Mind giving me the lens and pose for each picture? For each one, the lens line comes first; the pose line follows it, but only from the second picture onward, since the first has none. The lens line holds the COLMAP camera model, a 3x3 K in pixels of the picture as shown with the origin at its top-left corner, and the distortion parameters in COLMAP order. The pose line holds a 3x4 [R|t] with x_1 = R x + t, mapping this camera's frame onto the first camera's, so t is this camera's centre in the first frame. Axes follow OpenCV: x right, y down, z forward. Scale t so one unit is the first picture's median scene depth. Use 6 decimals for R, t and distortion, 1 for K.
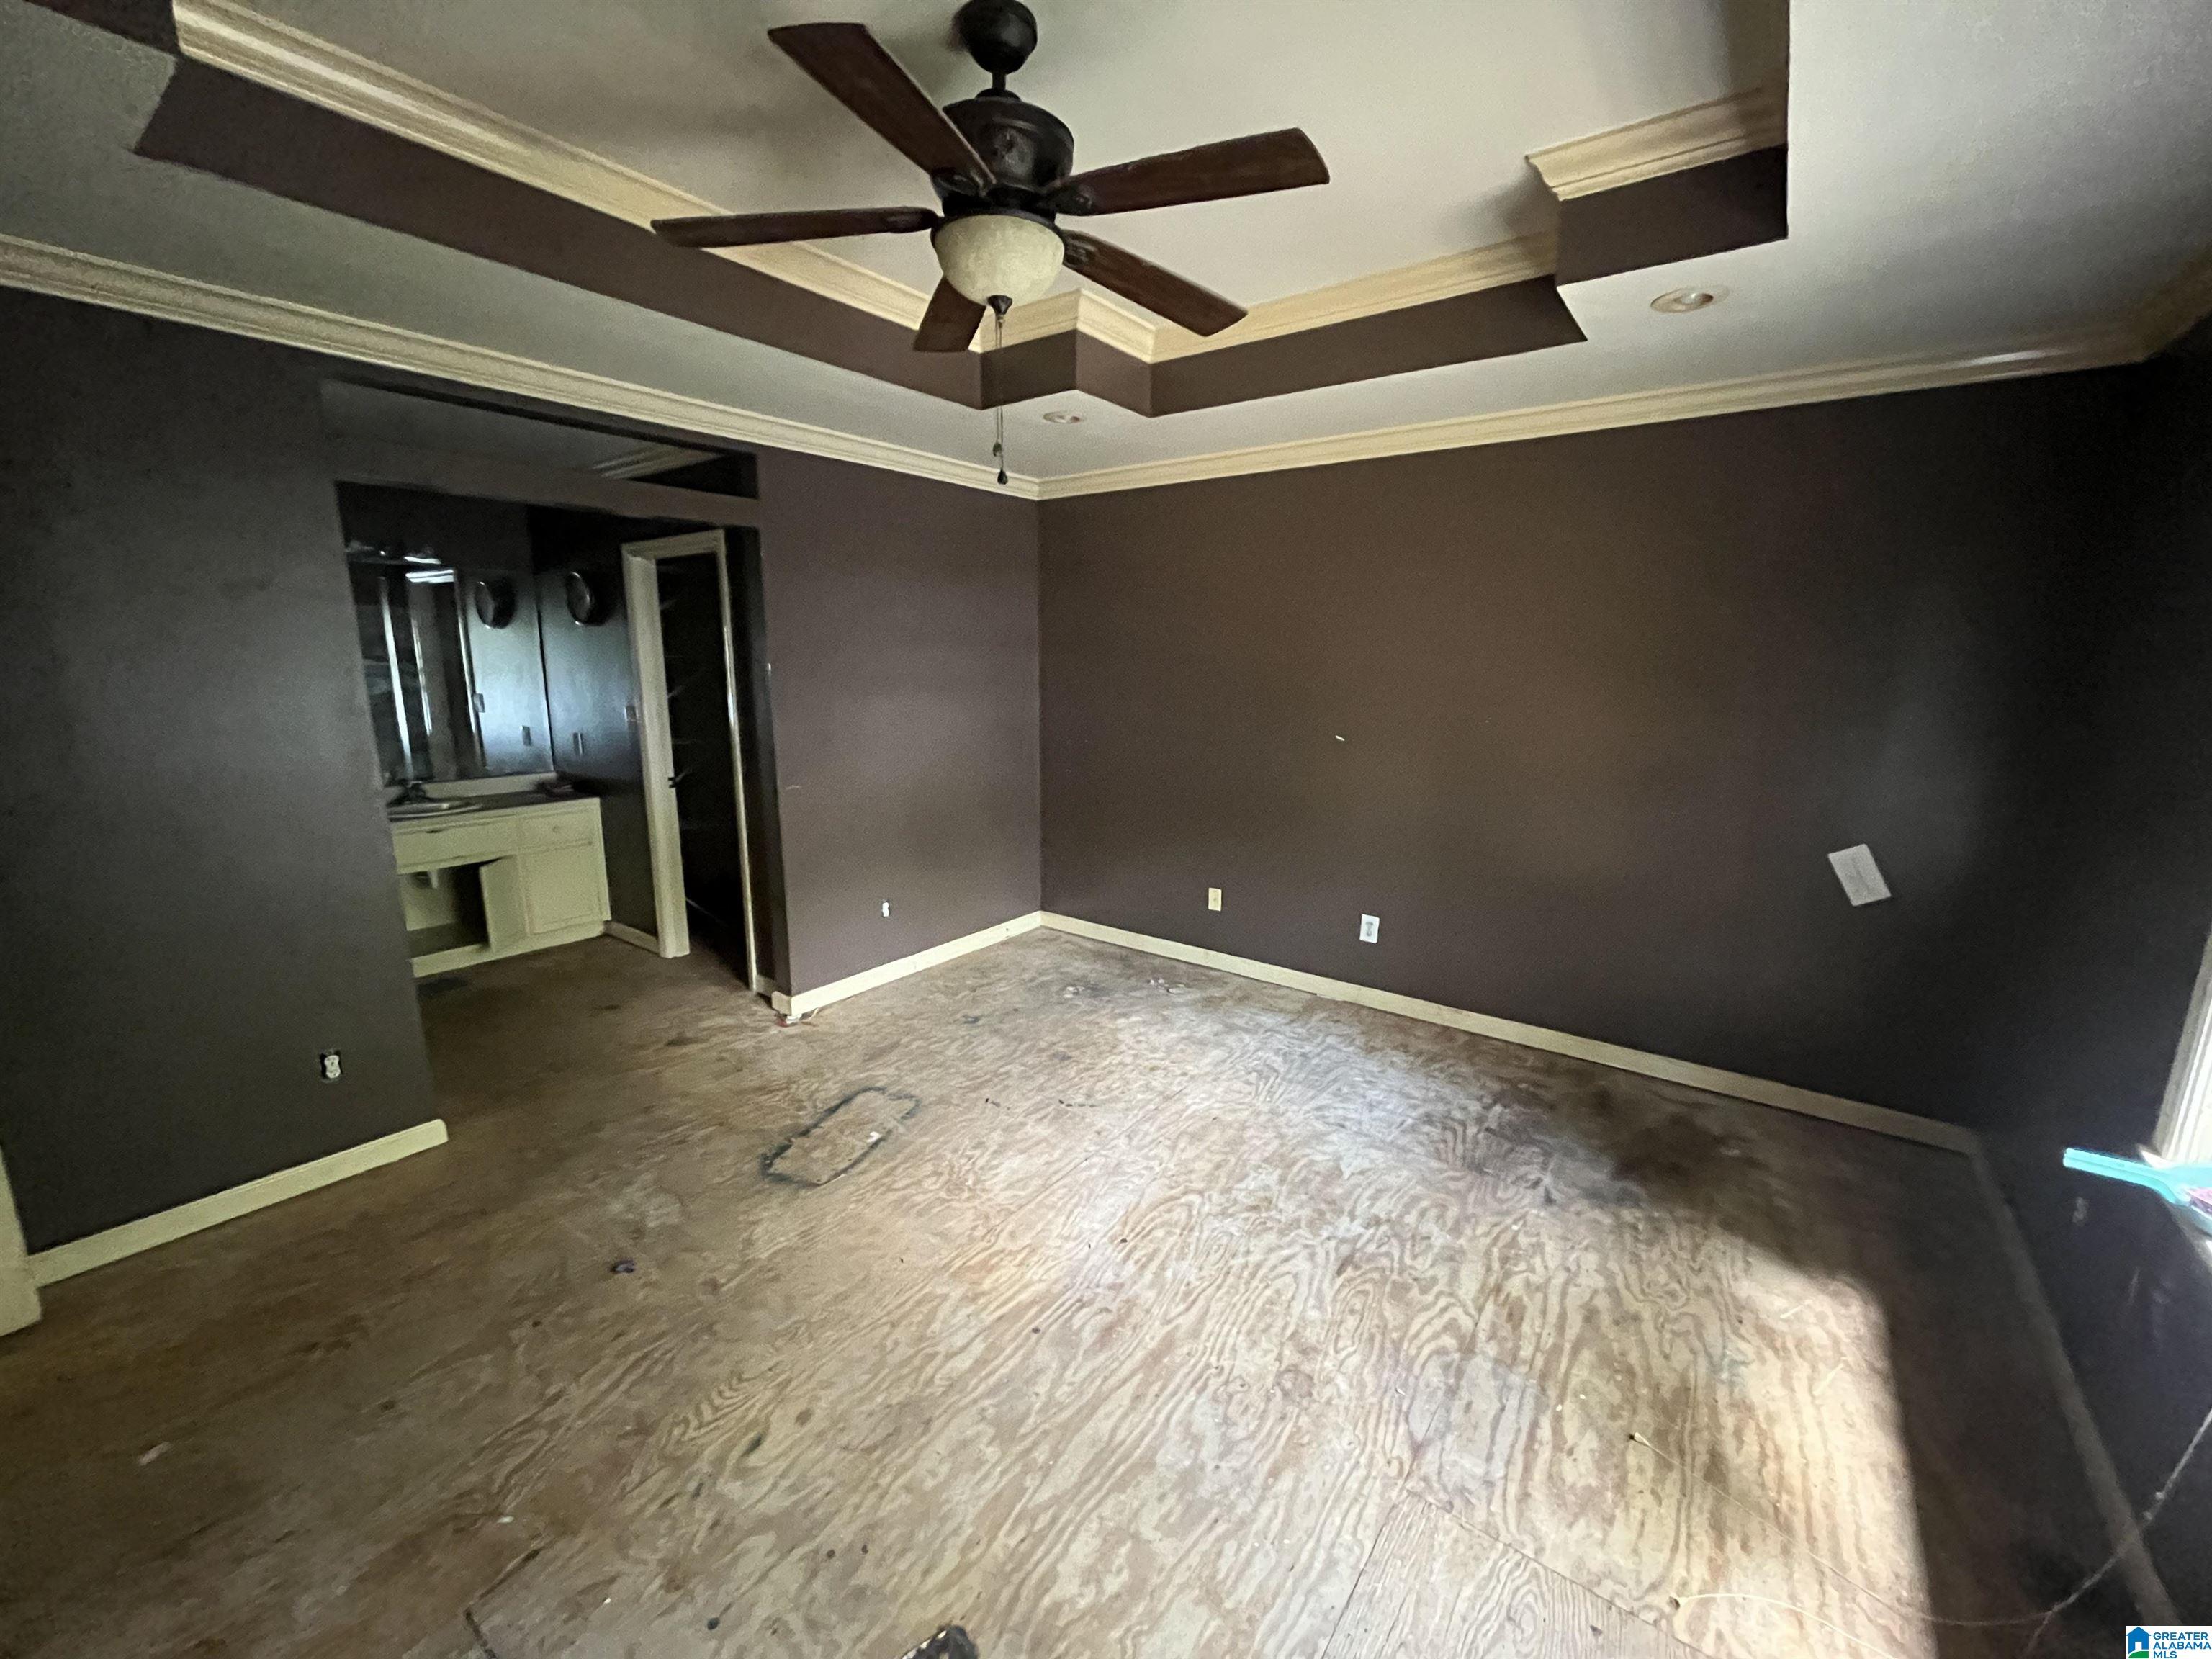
lens RADIAL K [[889.9, 0, 1106.0], [0, 889.9, 829.5], [0, 0, 1]] dist [-0.001439, 0.000324]
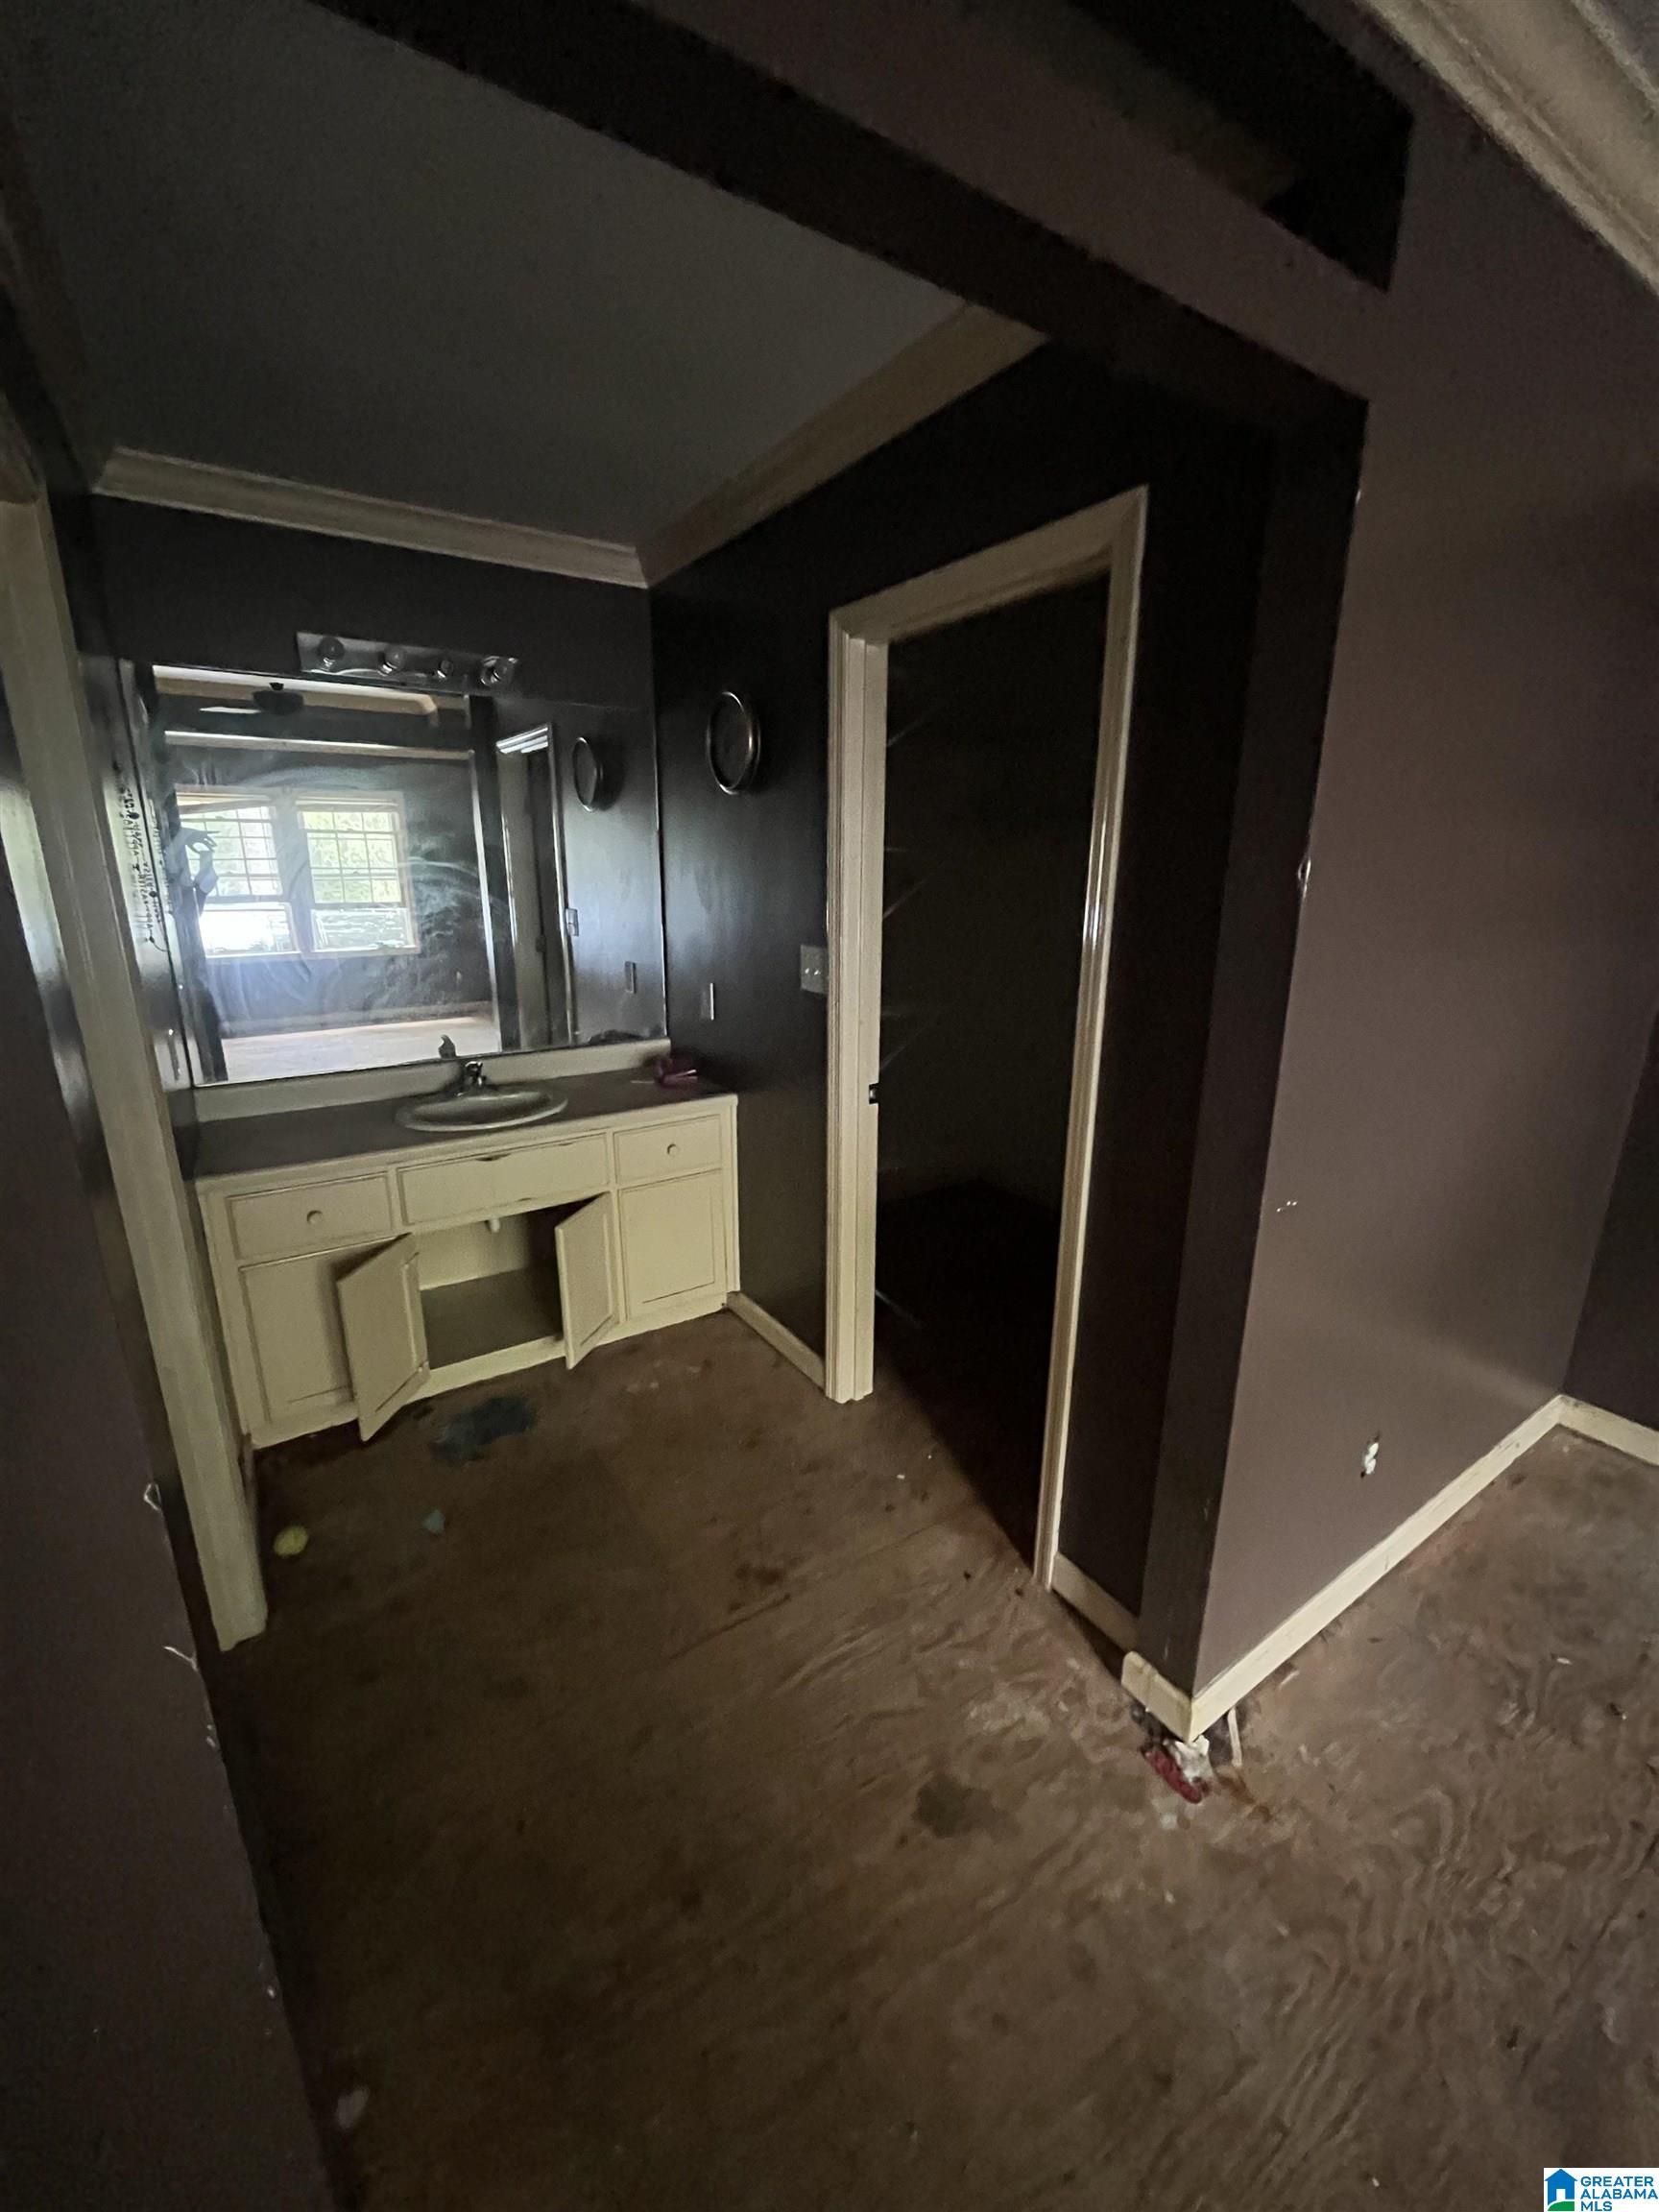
lens RADIAL K [[886.9, 0, 829.5], [0, 886.9, 1106.0], [0, 0, 1]] dist [-0.005272, 0.000097]
pose [[0.940786, 0.087053, -0.327634, -0.496305], [-0.063274, 0.994575, 0.082571, -0.125793], [0.333044, -0.056950, 0.941190, 0.726551]]
